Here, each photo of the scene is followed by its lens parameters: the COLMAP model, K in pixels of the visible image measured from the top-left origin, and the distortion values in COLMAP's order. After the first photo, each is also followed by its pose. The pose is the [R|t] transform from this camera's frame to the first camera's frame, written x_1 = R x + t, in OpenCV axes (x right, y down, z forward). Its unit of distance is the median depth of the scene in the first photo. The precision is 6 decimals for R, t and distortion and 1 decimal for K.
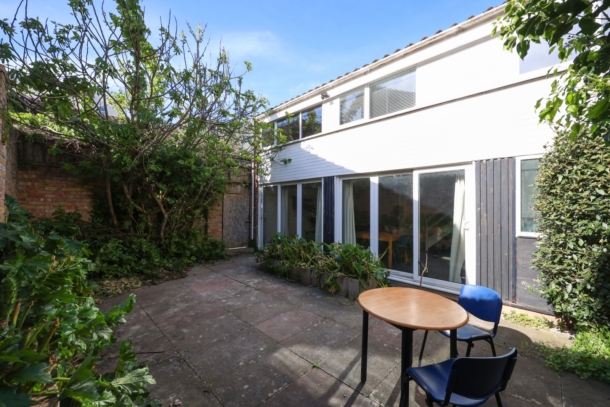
lens RADIAL K [[245.7, 0, 305.1], [0, 245.7, 204.3], [0, 0, 1]] dist [-0.001287, 0.000138]
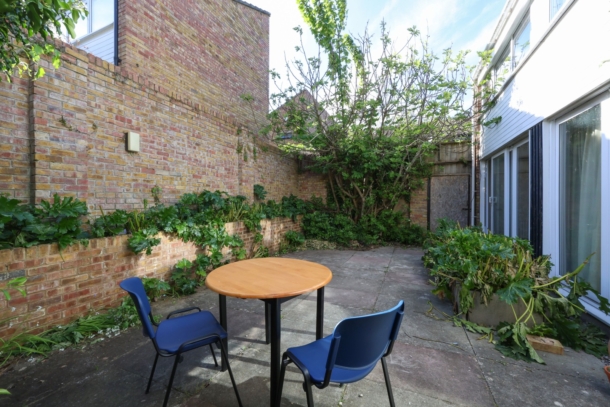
lens RADIAL K [[245.7, 0, 306.2], [0, 245.7, 204.7], [0, 0, 1]] dist [-0.001287, 0.000138]
pose [[0.365294, -0.000984, -0.930892, 0.513180], [0.017294, 0.999834, 0.005730, 0.067950], [0.930732, -0.018192, 0.365250, 0.328684]]
